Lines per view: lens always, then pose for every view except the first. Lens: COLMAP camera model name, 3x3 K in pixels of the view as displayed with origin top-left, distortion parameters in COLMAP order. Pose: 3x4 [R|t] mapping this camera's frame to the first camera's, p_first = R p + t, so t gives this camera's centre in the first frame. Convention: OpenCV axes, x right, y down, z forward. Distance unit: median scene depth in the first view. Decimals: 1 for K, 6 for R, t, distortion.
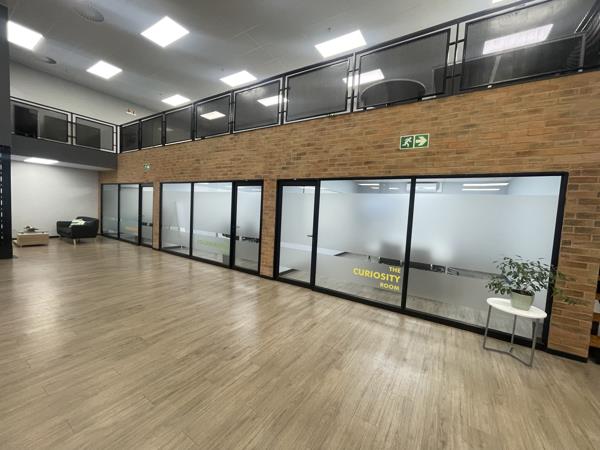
lens RADIAL K [[239.2, 0, 298.6], [0, 239.2, 223.7], [0, 0, 1]] dist [-0.002982, 0.000047]
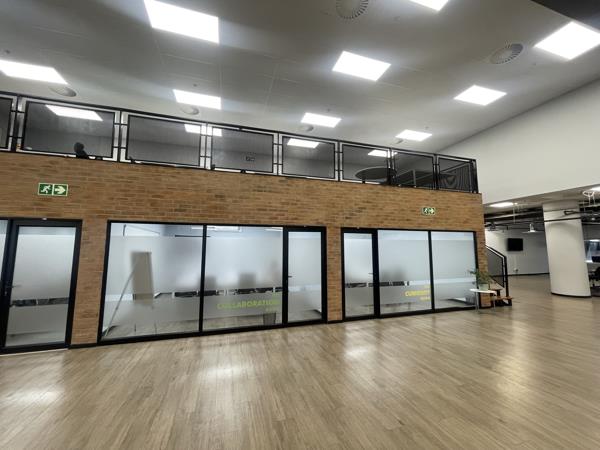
lens RADIAL K [[239.2, 0, 286.0], [0, 239.2, 233.6], [0, 0, 1]] dist [-0.002982, 0.000047]
pose [[0.661311, 0.016315, 0.749935, -1.105437], [0.091767, 0.990494, -0.102471, -0.065811], [-0.744478, 0.136584, 0.653527, 0.470519]]
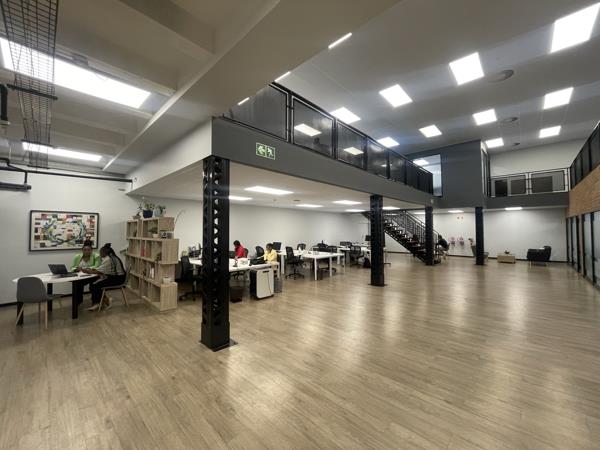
lens RADIAL K [[239.2, 0, 300.2], [0, 239.2, 224.5], [0, 0, 1]] dist [-0.002982, 0.000047]
pose [[-0.190888, -0.073139, -0.978883, 1.090490], [-0.071342, 0.995617, -0.060477, 0.047414], [0.979016, 0.058292, -0.195269, -0.062041]]
